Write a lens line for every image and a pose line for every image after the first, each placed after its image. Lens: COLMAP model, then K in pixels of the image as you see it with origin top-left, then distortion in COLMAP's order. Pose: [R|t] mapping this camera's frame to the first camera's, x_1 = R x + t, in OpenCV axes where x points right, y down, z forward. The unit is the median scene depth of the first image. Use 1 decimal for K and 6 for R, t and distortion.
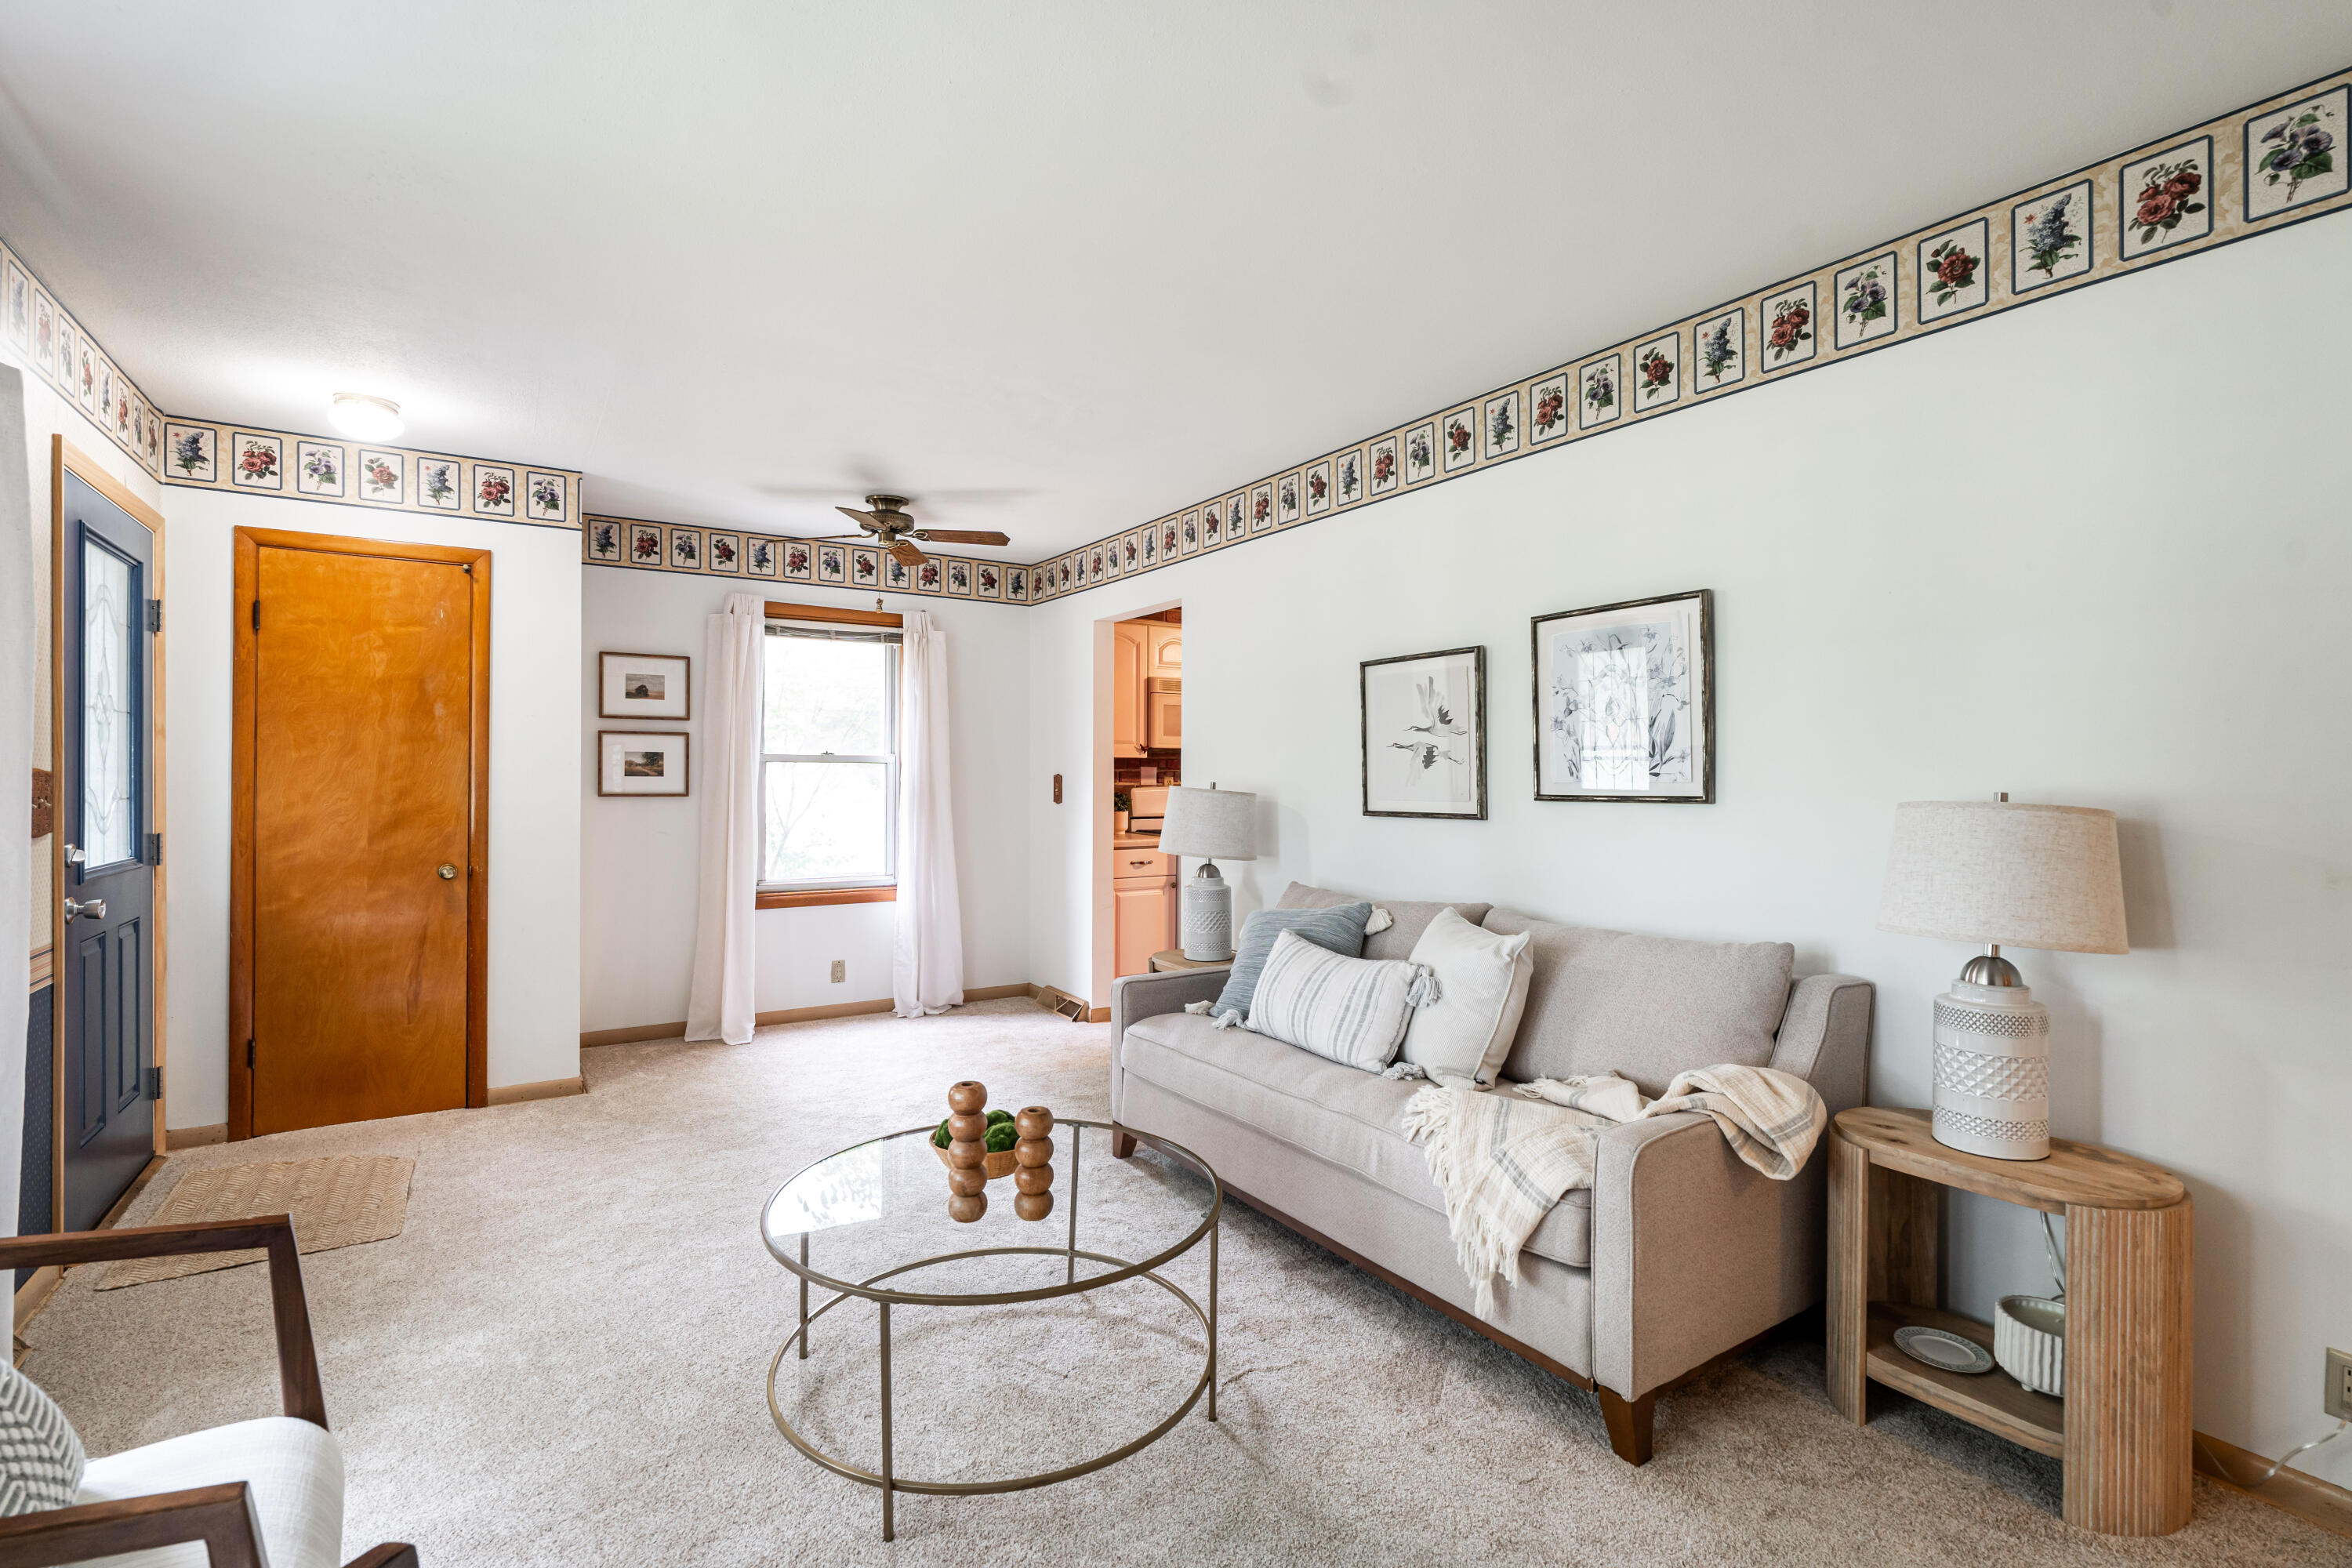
lens RADIAL K [[1085.7, 0, 1180.9], [0, 1085.7, 777.8], [0, 0, 1]] dist [-0.000647, -0.000122]
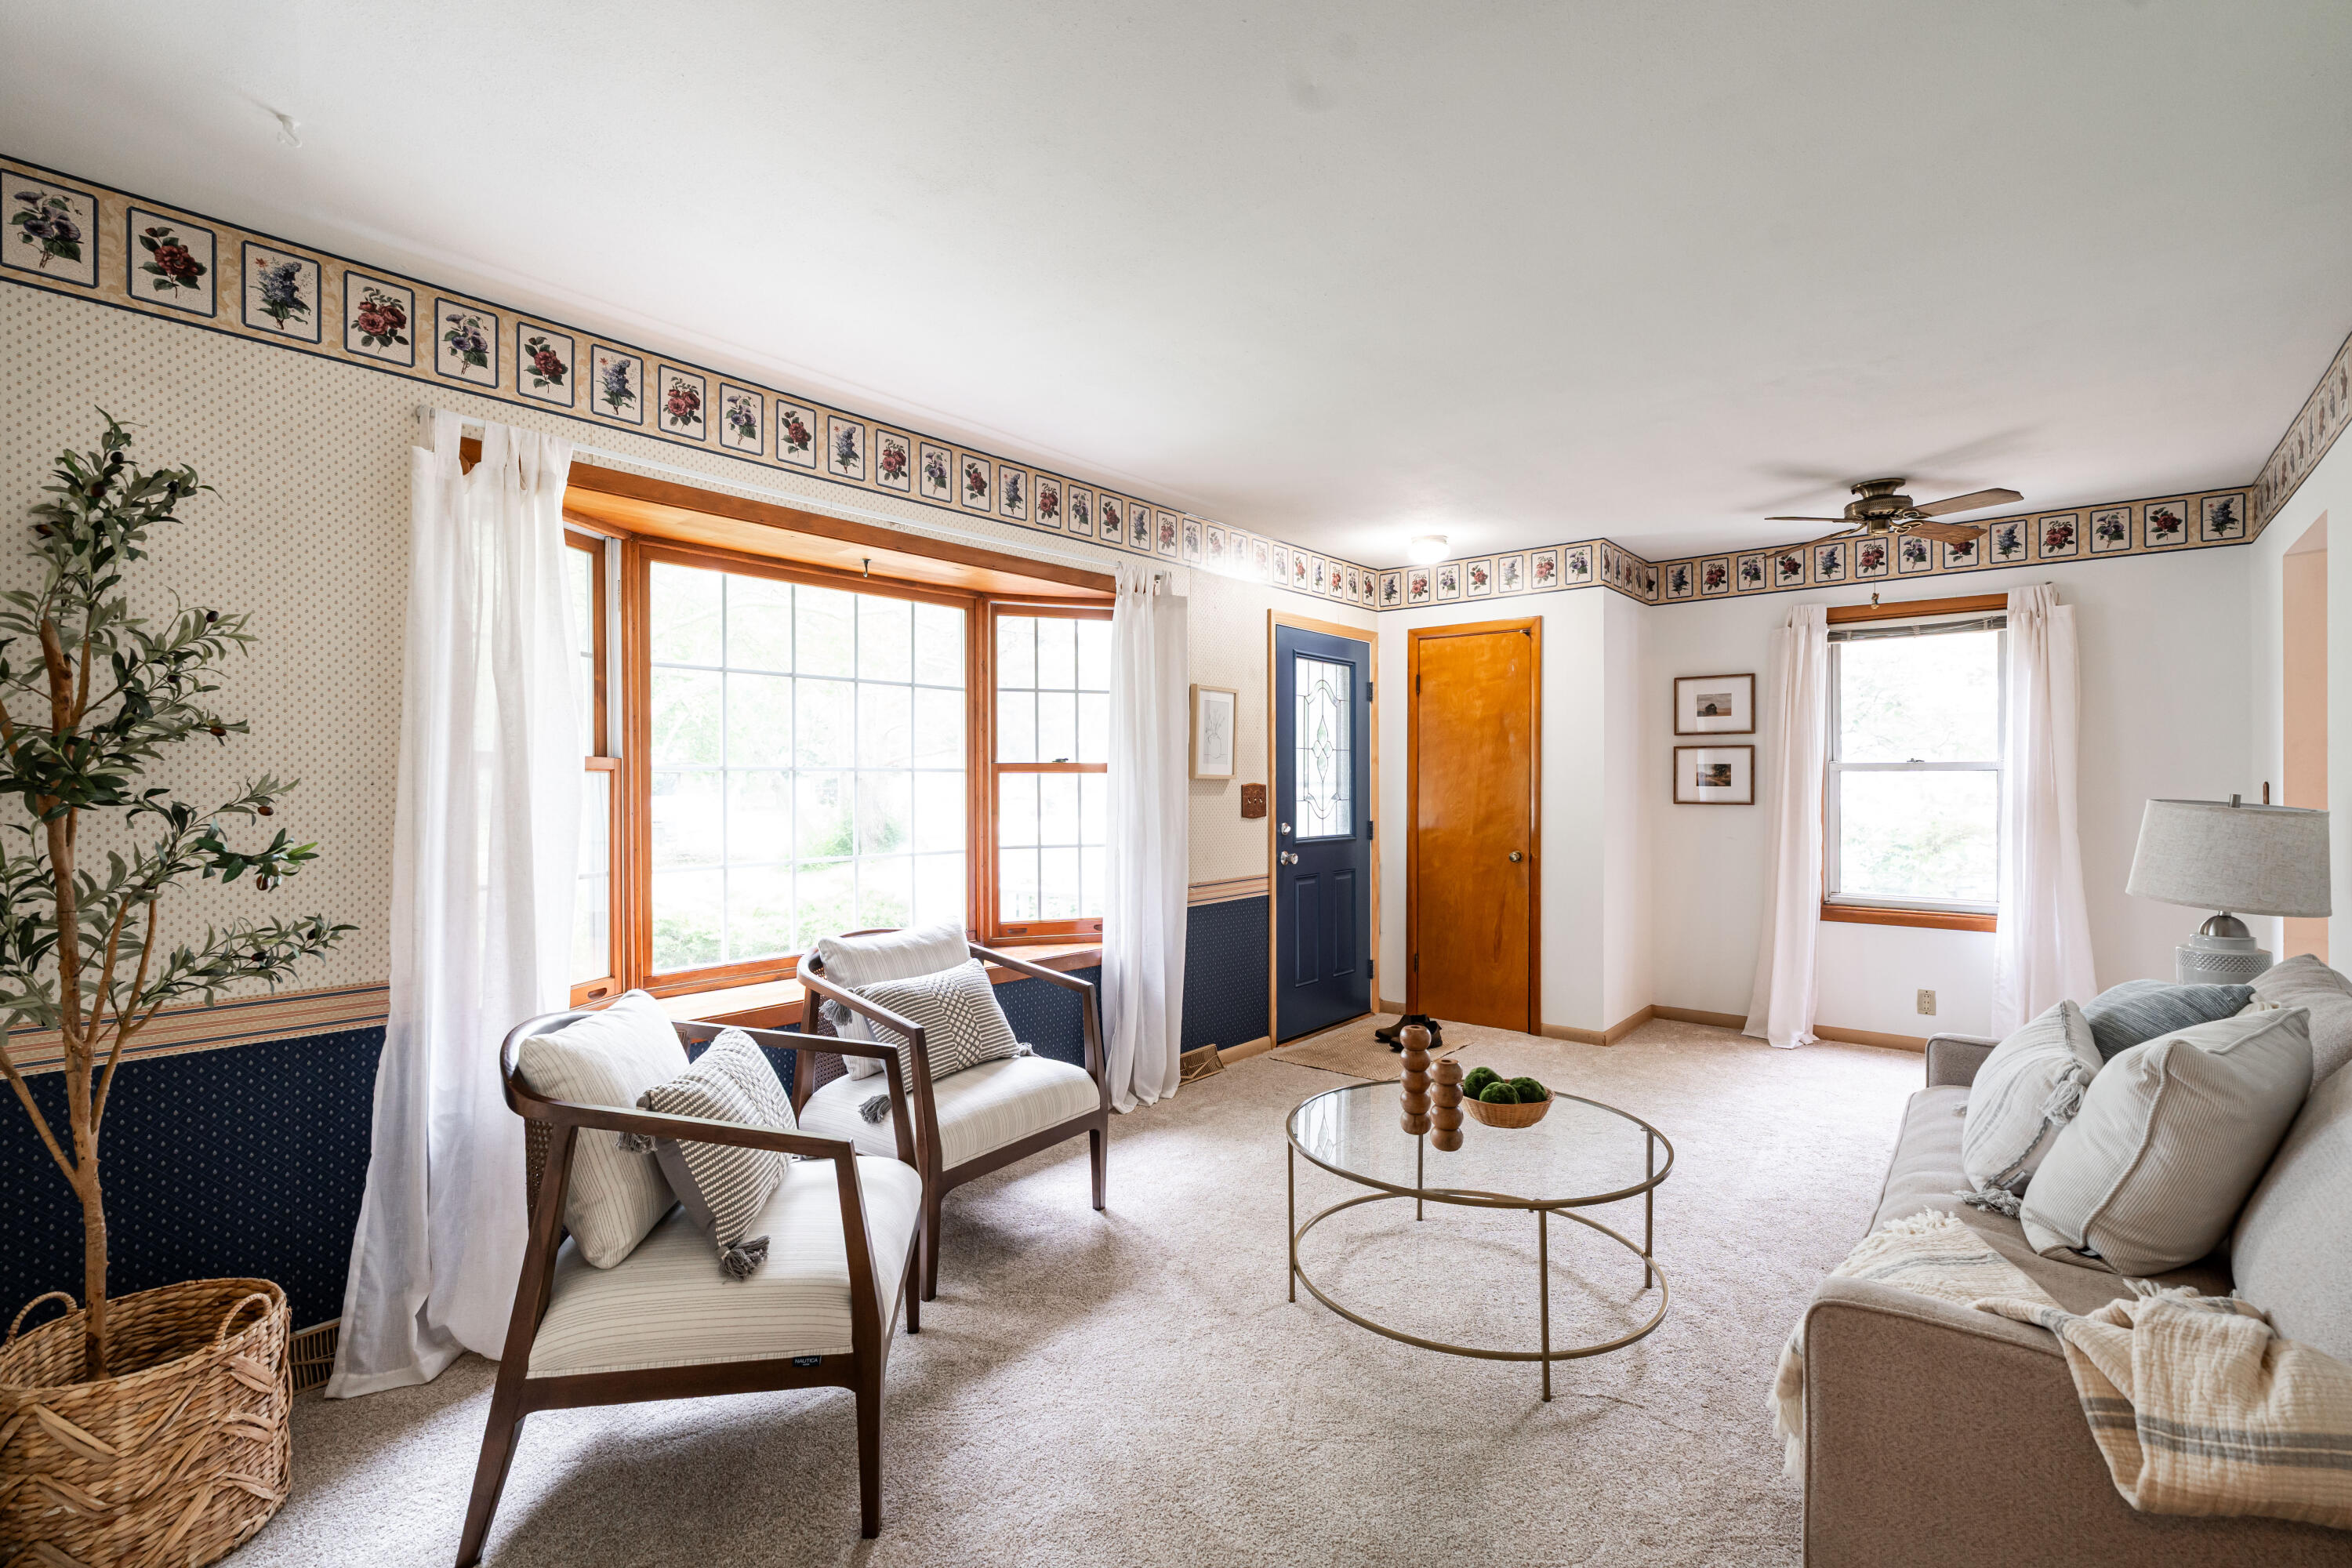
lens RADIAL K [[1085.7, 0, 1175.1], [0, 1085.7, 782.3], [0, 0, 1]] dist [-0.000647, -0.000122]
pose [[0.290852, -0.004230, -0.956759, 0.430841], [0.001686, 0.999991, -0.003909, -0.001881], [0.956767, -0.000476, 0.290856, 0.162690]]
